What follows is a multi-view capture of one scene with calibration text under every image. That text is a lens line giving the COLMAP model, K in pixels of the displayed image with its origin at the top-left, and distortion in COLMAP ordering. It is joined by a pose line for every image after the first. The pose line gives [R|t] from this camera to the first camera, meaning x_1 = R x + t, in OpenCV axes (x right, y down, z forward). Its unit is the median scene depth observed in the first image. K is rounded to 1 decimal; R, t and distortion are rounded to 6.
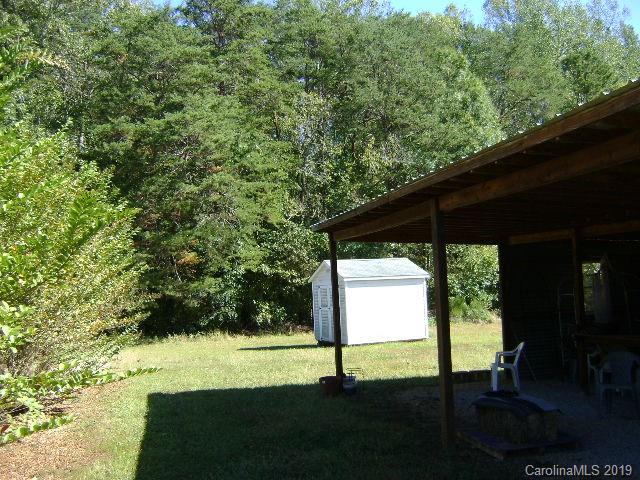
lens RADIAL K [[706.5, 0, 320.0], [0, 706.5, 240.0], [0, 0, 1]] dist [-0.081310, -0.027858]
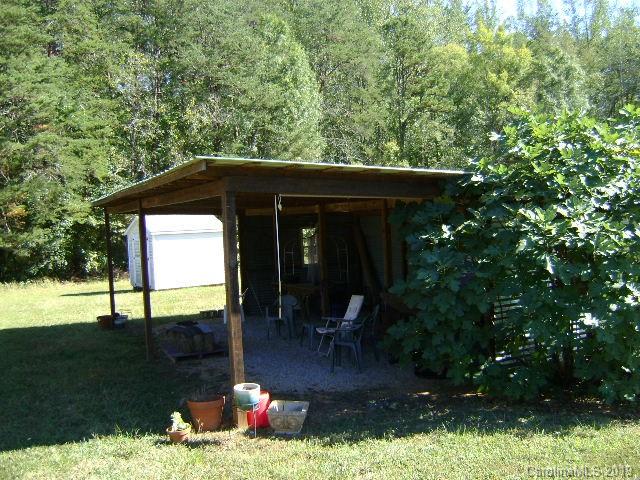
lens RADIAL K [[706.5, 0, 320.0], [0, 706.5, 240.0], [0, 0, 1]] dist [-0.081310, -0.027858]
pose [[0.979588, -0.006749, 0.200902, 0.048110], [-0.009625, 0.996715, 0.080418, -0.018382], [-0.200785, -0.080710, 0.976305, -0.113840]]
